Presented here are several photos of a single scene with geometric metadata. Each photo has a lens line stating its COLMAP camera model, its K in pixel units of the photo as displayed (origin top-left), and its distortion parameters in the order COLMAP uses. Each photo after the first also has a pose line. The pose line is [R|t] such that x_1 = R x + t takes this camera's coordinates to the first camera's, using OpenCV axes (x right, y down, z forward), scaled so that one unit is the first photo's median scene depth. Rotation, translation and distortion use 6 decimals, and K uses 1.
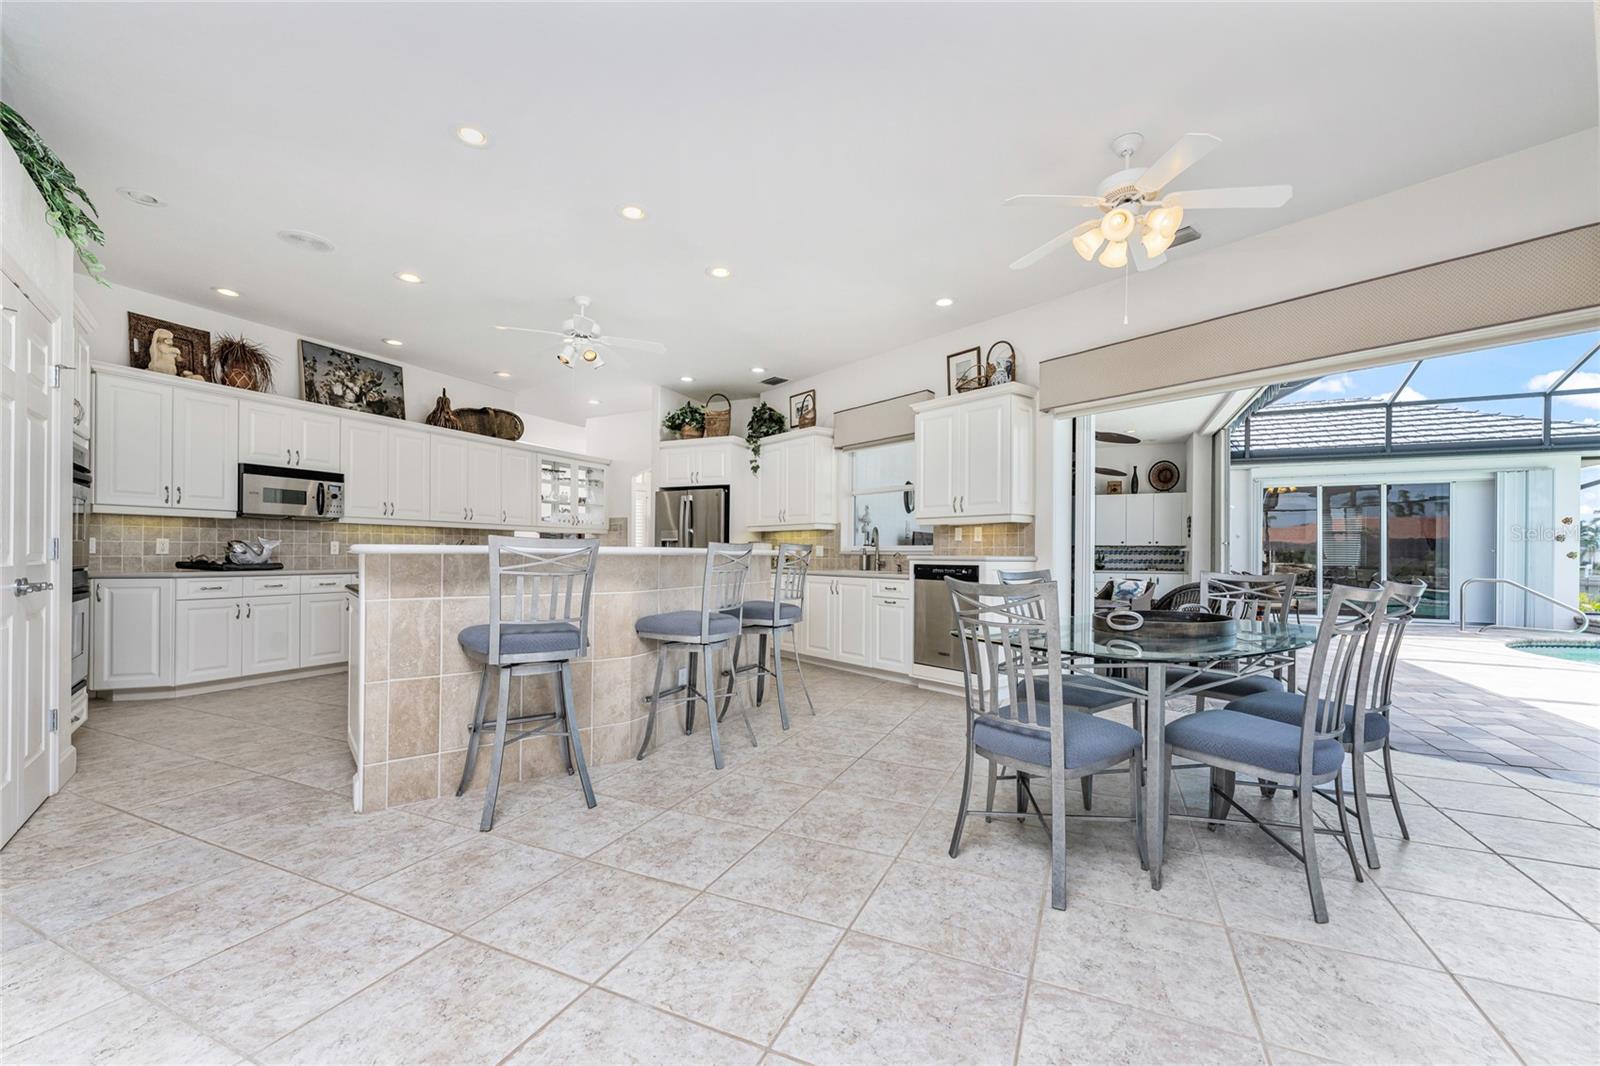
lens RADIAL K [[650.1, 0, 800.4], [0, 650.1, 552.6], [0, 0, 1]] dist [-0.000699, -0.000152]
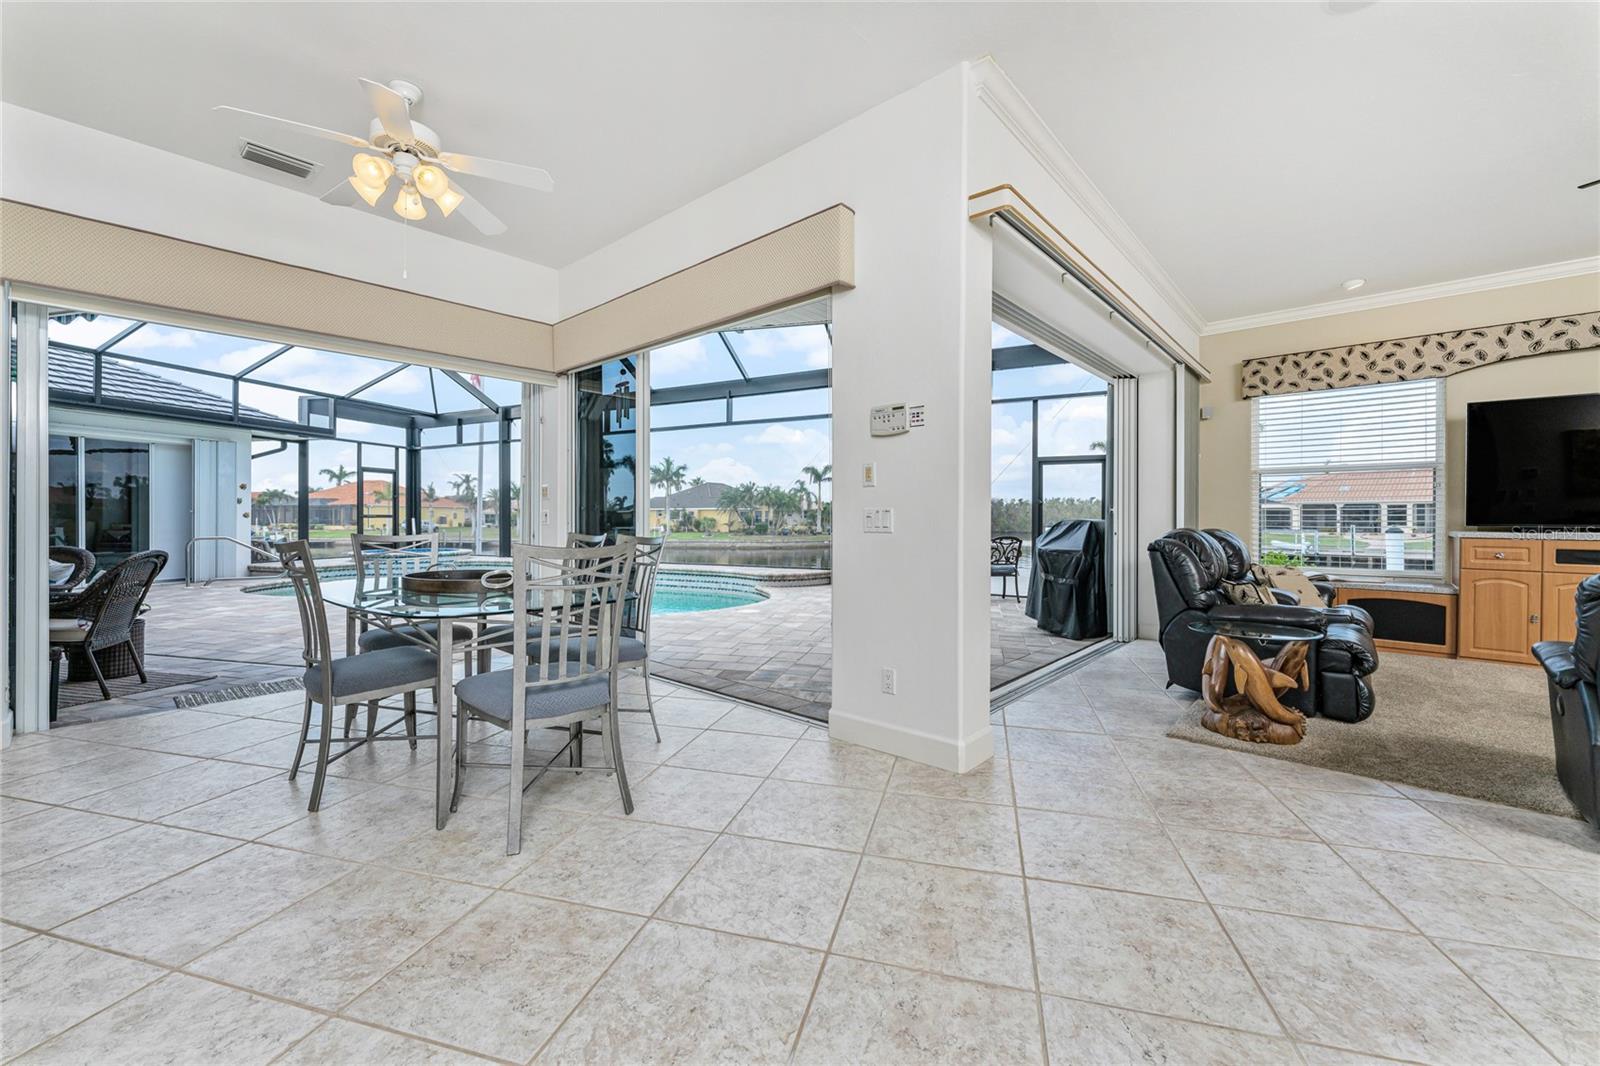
lens RADIAL K [[639.7, 0, 802.8], [0, 639.7, 522.7], [0, 0, 1]] dist [-0.000741, 0.000088]
pose [[-0.161469, -0.013842, 0.986781, -0.265271], [-0.003042, 0.999904, 0.013528, -0.002405], [-0.986873, -0.000818, -0.161496, 0.282595]]
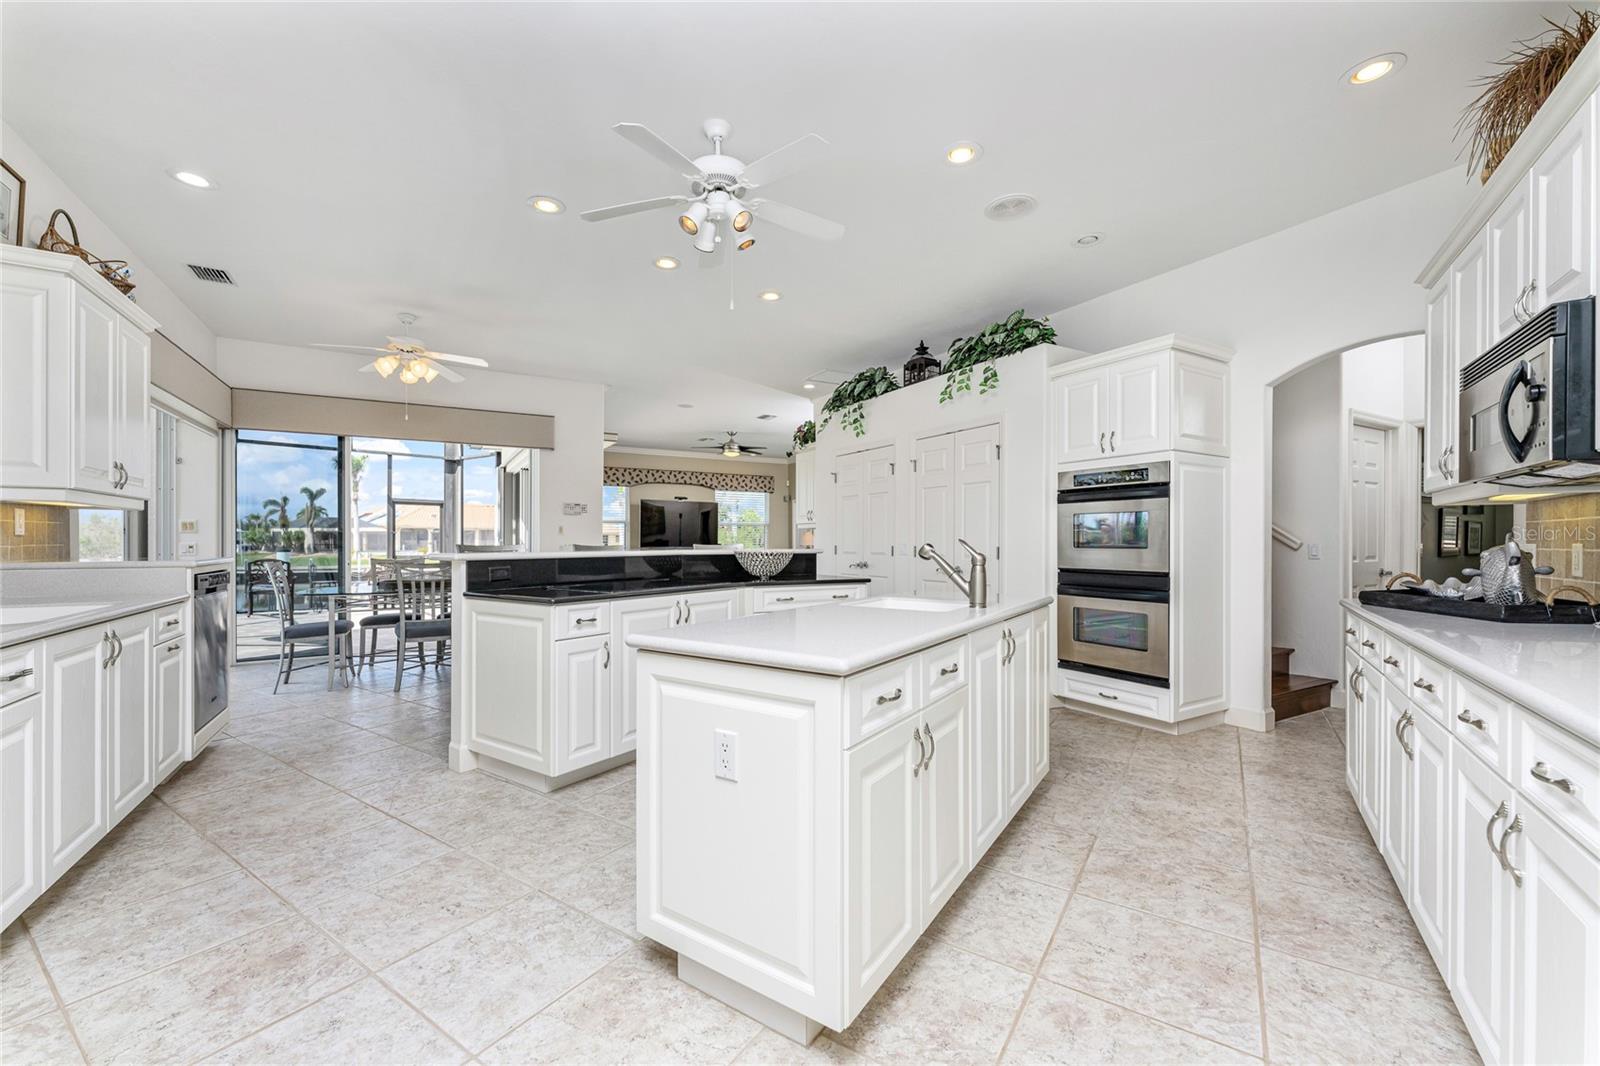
lens RADIAL K [[630.1, 0, 798.6], [0, 630.1, 536.7], [0, 0, 1]] dist [0.000988, 0.000120]
pose [[-0.989460, -0.005839, 0.144686, -0.398453], [-0.006844, 0.999956, -0.006453, -0.015542], [-0.144642, -0.007375, -0.989457, 1.262826]]
